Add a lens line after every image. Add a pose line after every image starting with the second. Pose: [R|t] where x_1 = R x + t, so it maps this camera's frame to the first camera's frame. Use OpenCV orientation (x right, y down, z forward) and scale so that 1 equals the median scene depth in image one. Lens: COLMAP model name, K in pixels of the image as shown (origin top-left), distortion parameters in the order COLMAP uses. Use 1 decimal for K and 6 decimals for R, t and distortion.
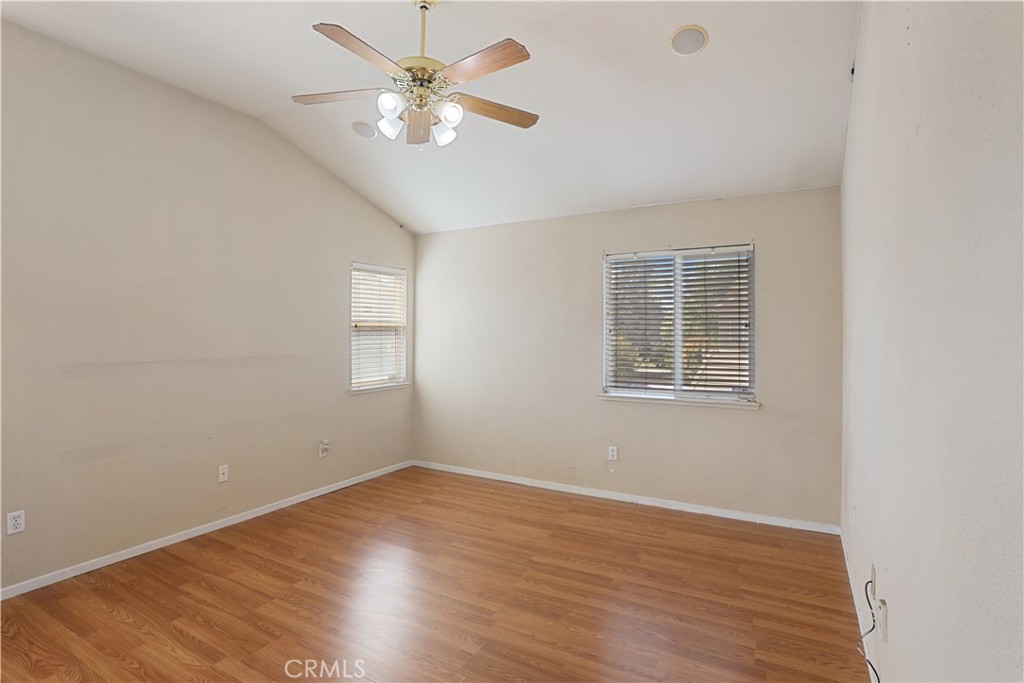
lens RADIAL K [[511.6, 0, 486.9], [0, 511.6, 329.7], [0, 0, 1]] dist [-0.065700, 0.024044]
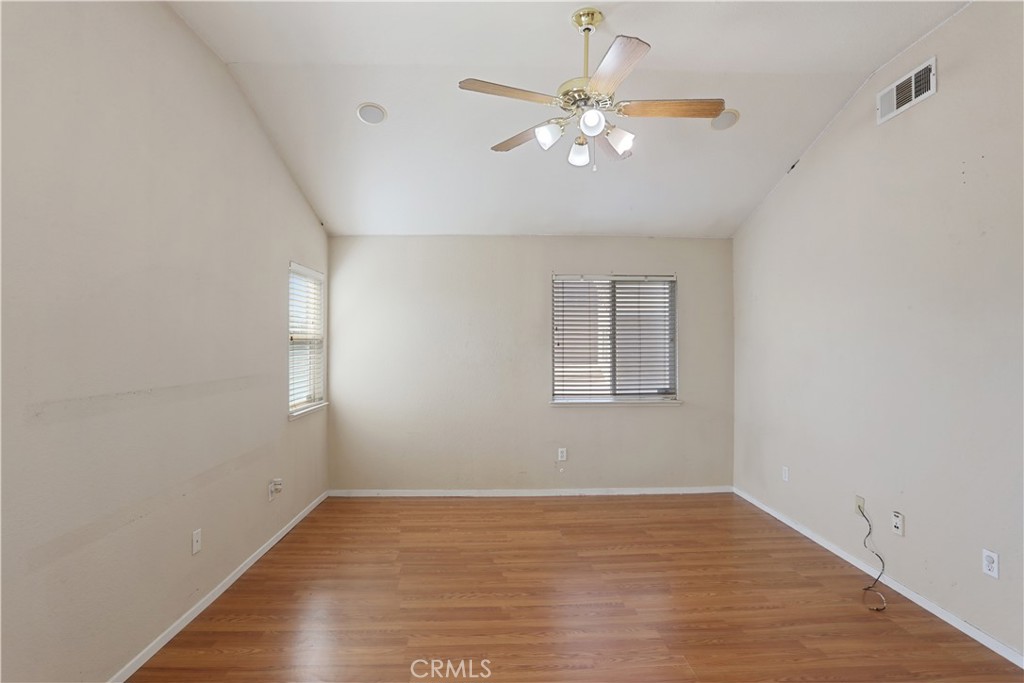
lens RADIAL K [[511.6, 0, 508.4], [0, 511.6, 342.3], [0, 0, 1]] dist [-0.065700, 0.024044]
pose [[0.842870, 0.000040, 0.538117, -0.473545], [-0.001746, 0.999995, 0.002660, -0.004620], [-0.538114, -0.003182, 0.842866, 0.129578]]
